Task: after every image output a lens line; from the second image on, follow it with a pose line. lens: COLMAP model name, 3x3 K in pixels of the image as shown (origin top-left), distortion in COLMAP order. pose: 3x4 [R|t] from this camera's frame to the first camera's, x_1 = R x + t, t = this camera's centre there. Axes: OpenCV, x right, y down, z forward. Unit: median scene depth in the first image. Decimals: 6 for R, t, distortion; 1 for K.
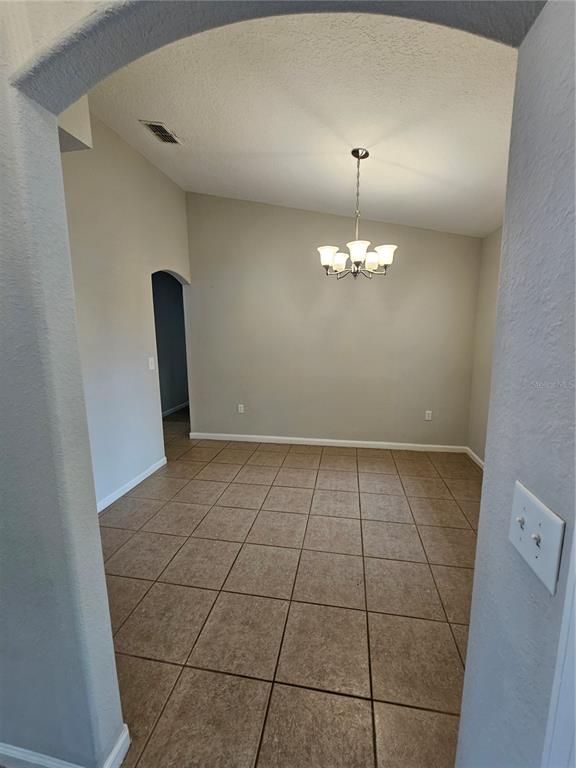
lens RADIAL K [[315.7, 0, 294.4], [0, 315.7, 375.1], [0, 0, 1]] dist [-0.004816, -0.000422]
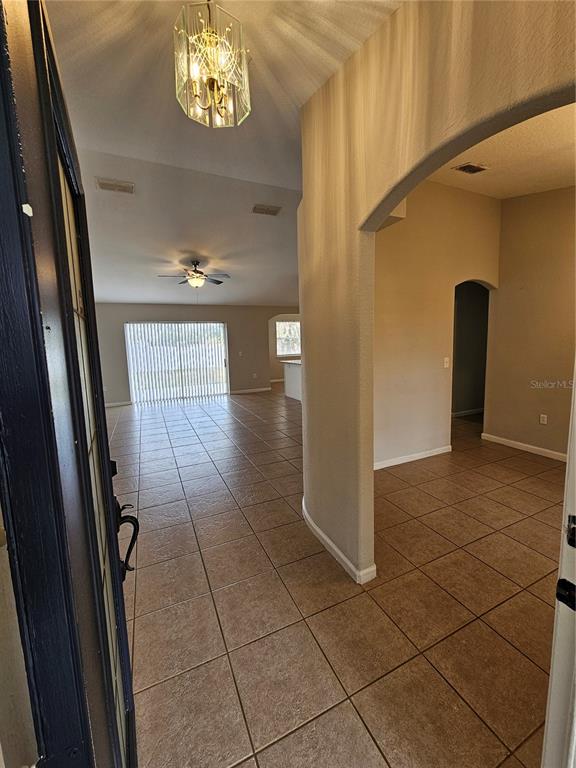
lens RADIAL K [[315.7, 0, 290.0], [0, 315.7, 378.5], [0, 0, 1]] dist [-0.004816, -0.000422]
pose [[0.569056, 0.095540, -0.816729, 0.188122], [-0.098312, 0.994008, 0.047780, 0.024678], [0.816400, 0.053105, 0.575039, -0.159073]]
